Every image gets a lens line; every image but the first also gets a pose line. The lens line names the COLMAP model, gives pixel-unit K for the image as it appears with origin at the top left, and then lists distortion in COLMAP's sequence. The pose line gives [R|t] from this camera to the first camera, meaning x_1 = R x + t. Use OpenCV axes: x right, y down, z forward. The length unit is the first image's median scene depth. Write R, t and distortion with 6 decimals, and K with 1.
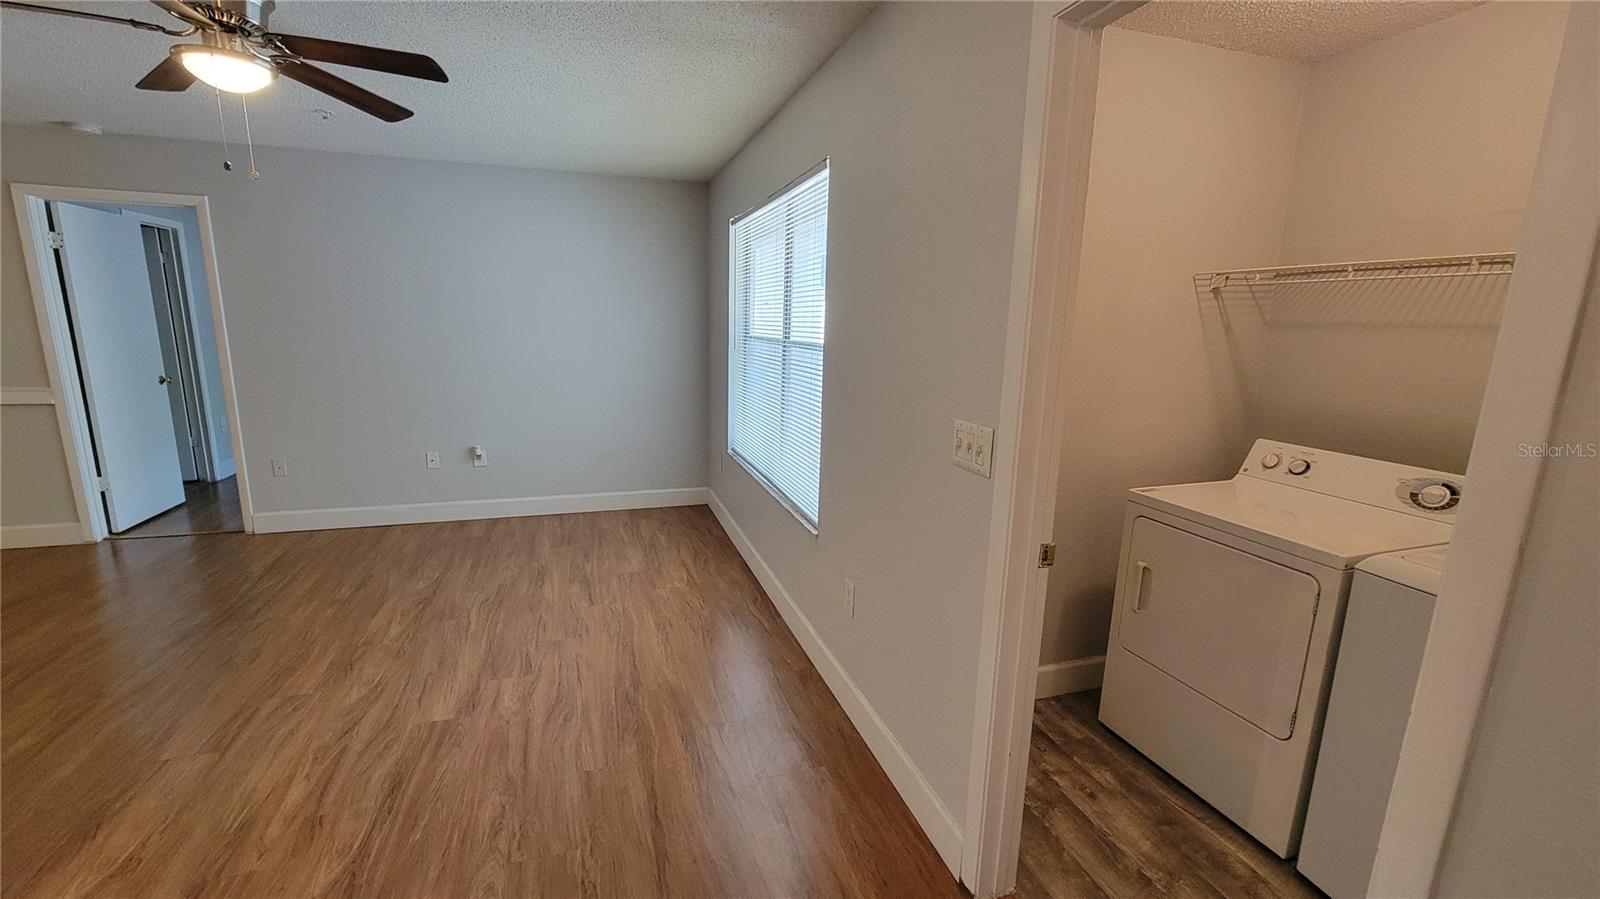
lens RADIAL K [[650.9, 0, 791.3], [0, 650.9, 450.2], [0, 0, 1]] dist [-0.002338, 0.000337]
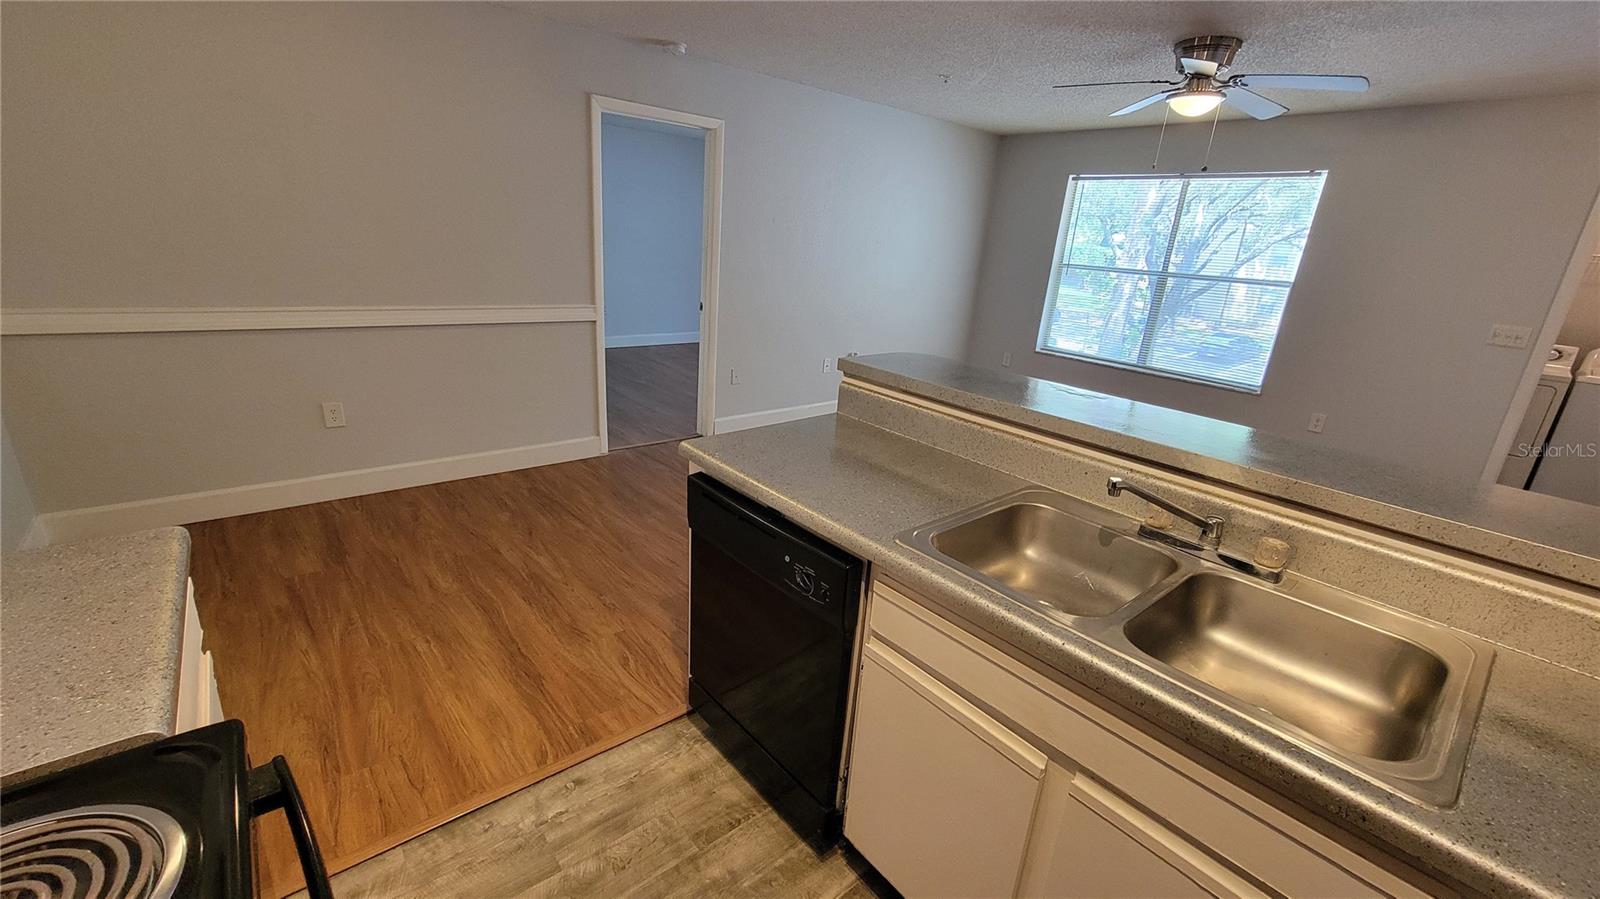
lens RADIAL K [[650.9, 0, 791.3], [0, 650.9, 450.2], [0, 0, 1]] dist [-0.002338, 0.000337]
pose [[0.923910, -0.084561, 0.373149, -1.203792], [0.031065, 0.988630, 0.147122, -0.009679], [-0.381347, -0.124335, 0.916032, -0.082944]]
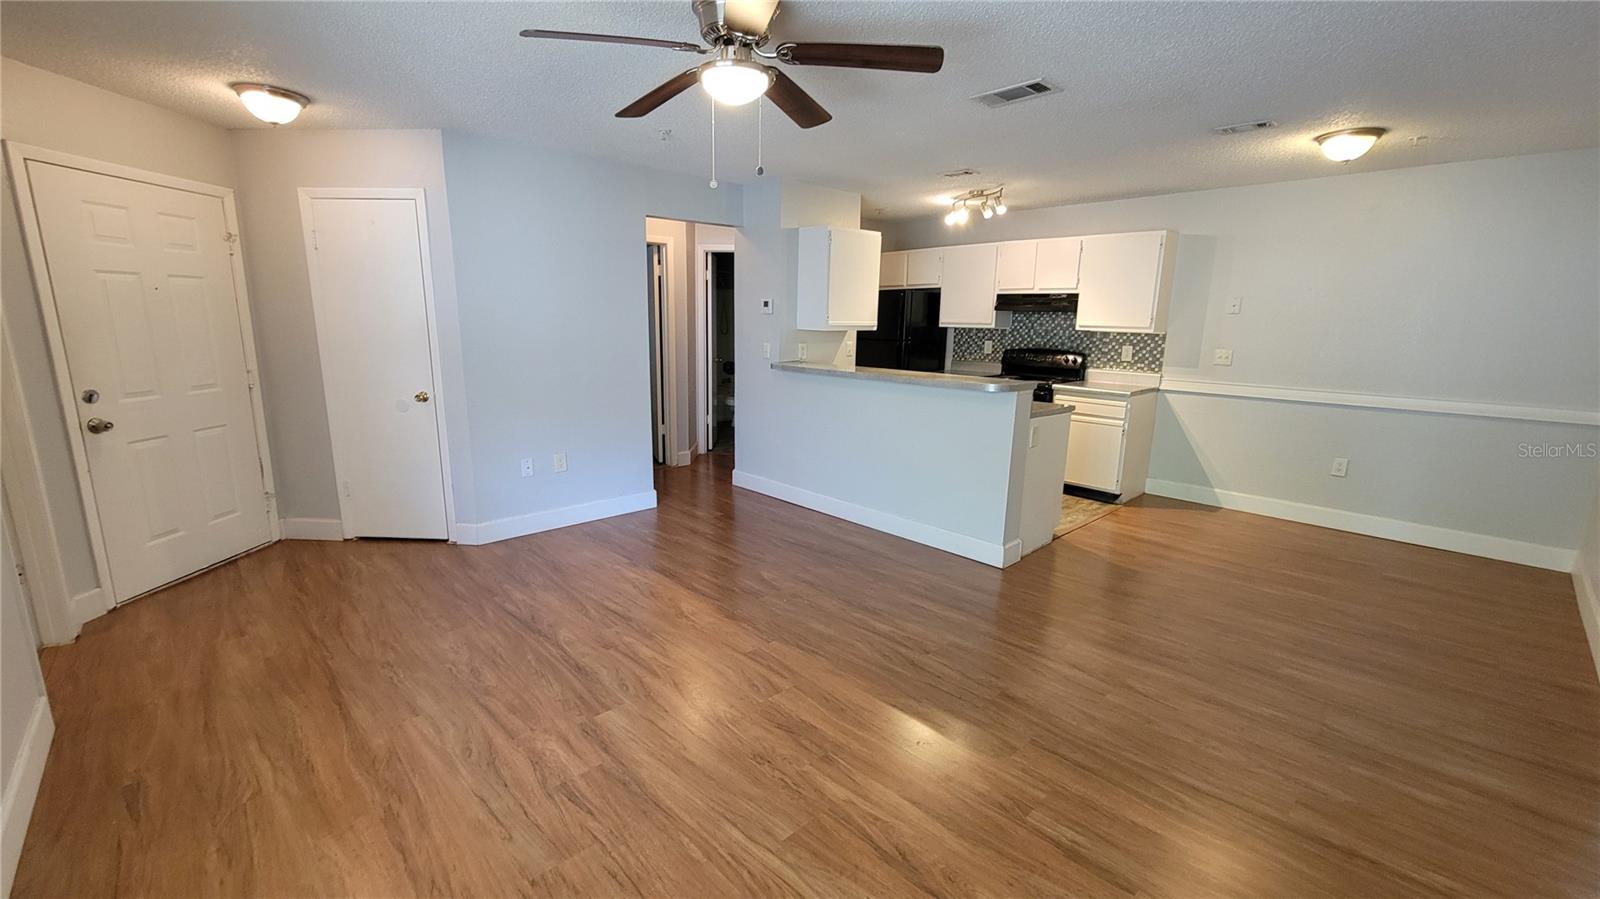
lens RADIAL K [[650.9, 0, 791.3], [0, 650.9, 450.2], [0, 0, 1]] dist [-0.002338, 0.000337]
pose [[-0.899627, 0.052766, -0.433459, -0.228007], [-0.120728, 0.923920, 0.363037, -0.213910], [0.419638, 0.378928, -0.824813, 1.065976]]
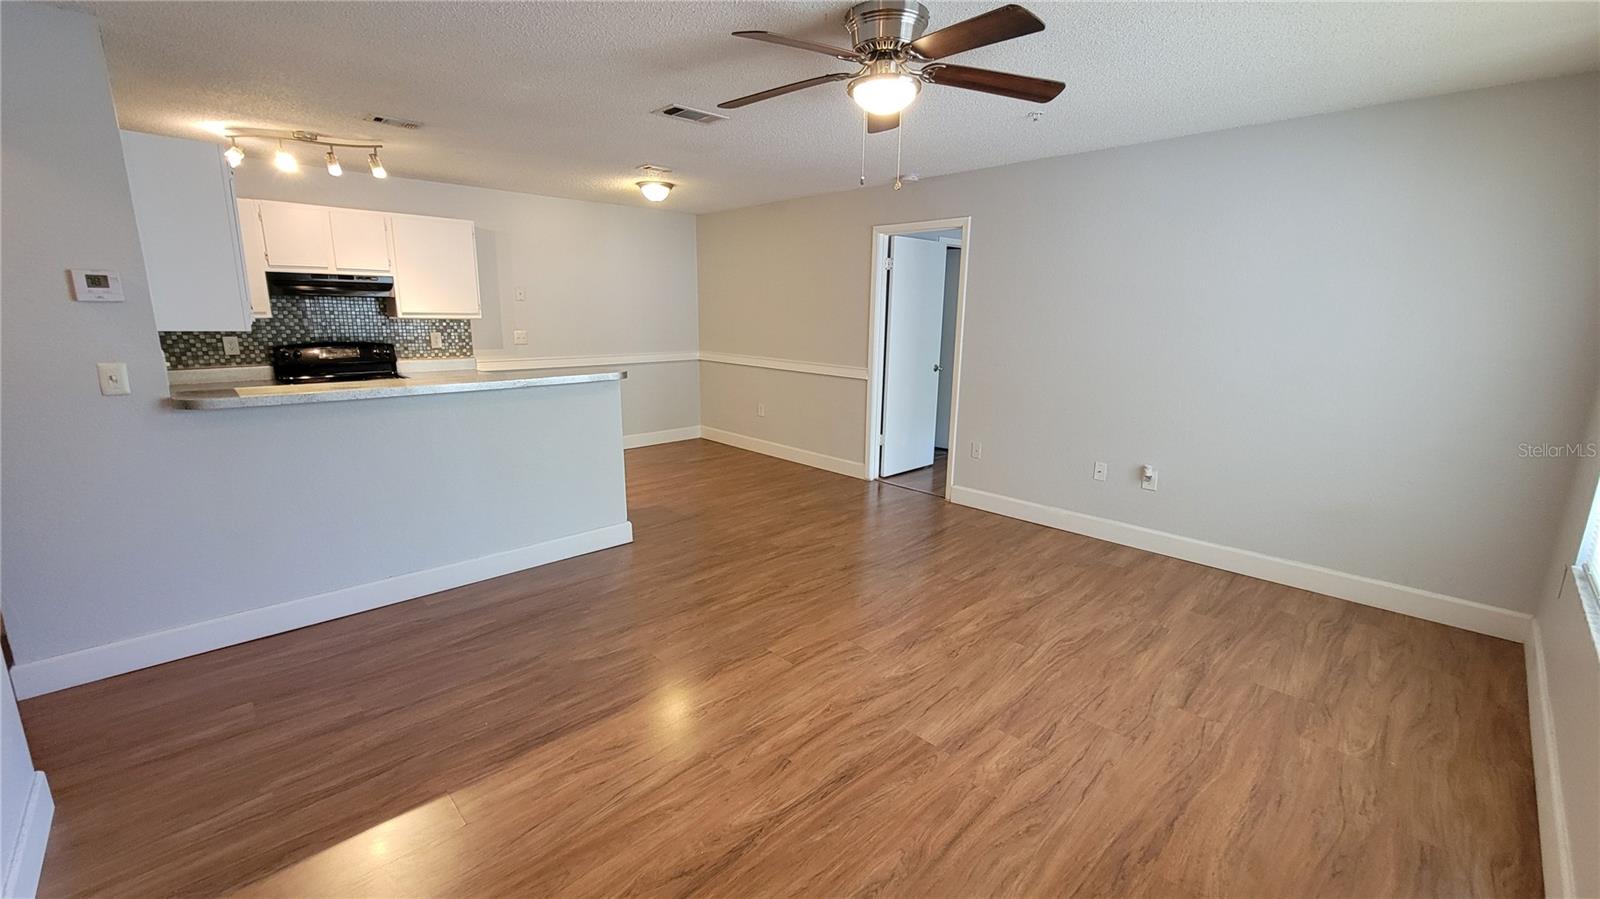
lens RADIAL K [[650.9, 0, 791.3], [0, 650.9, 450.2], [0, 0, 1]] dist [-0.002338, 0.000337]
pose [[0.436403, 0.171631, -0.883230, 0.081535], [-0.178293, 0.978668, 0.102082, -0.034545], [0.881909, 0.112925, 0.457694, 0.206561]]
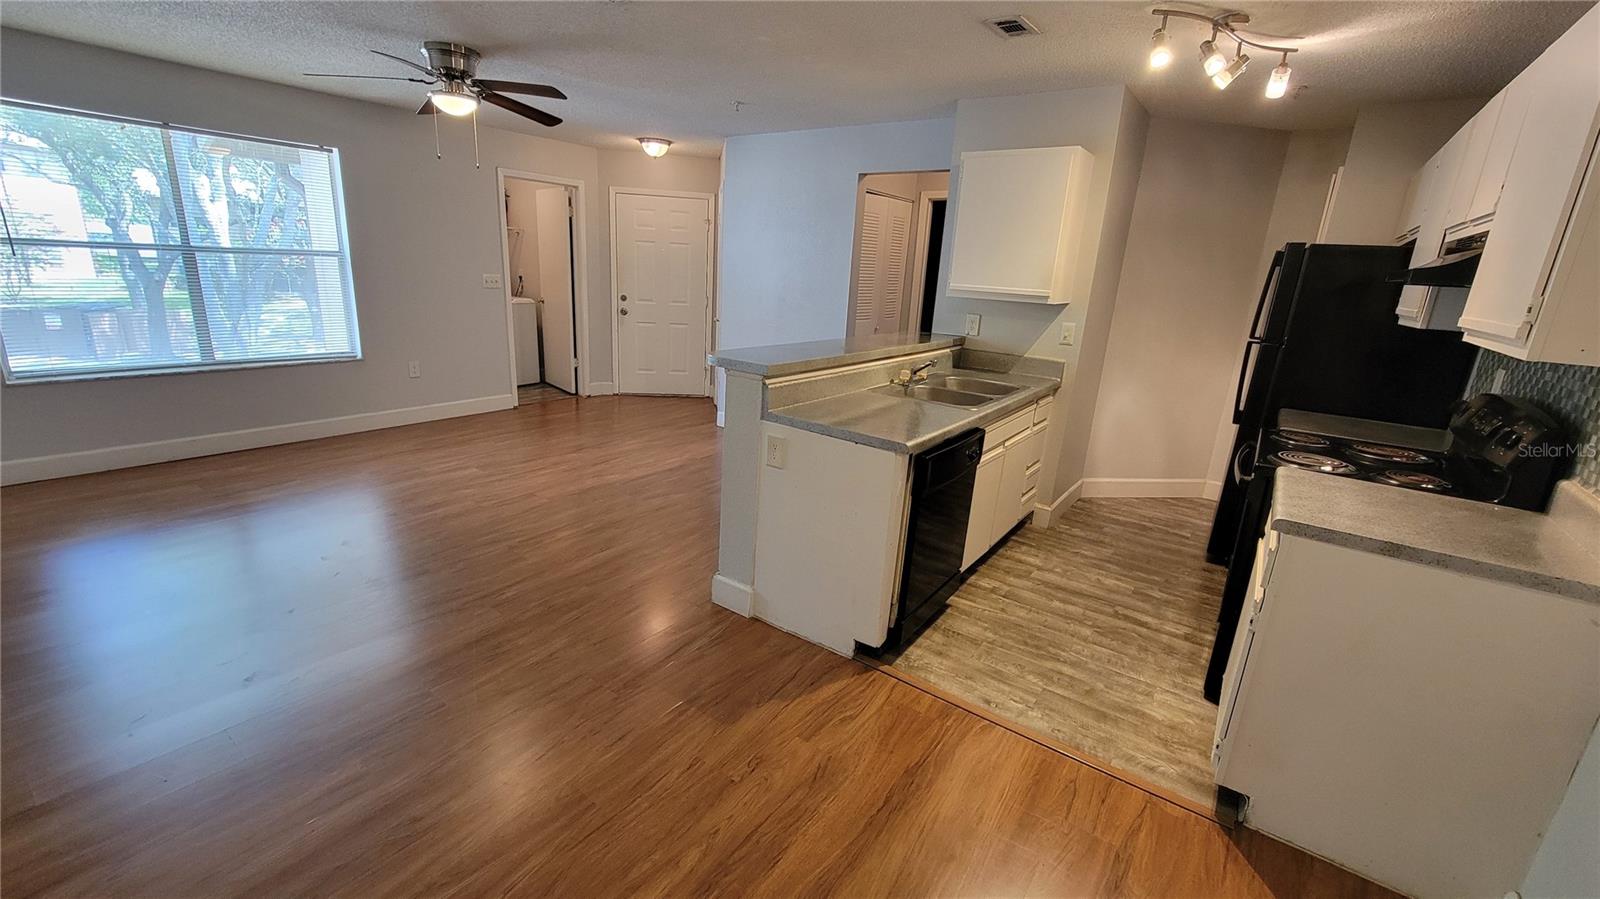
lens RADIAL K [[650.9, 0, 791.3], [0, 650.9, 450.2], [0, 0, 1]] dist [-0.002338, 0.000337]
pose [[-0.589632, -0.273809, 0.759843, -1.467318], [0.092149, 0.911833, 0.400086, -0.176527], [-0.802398, 0.305922, -0.512415, 0.721168]]
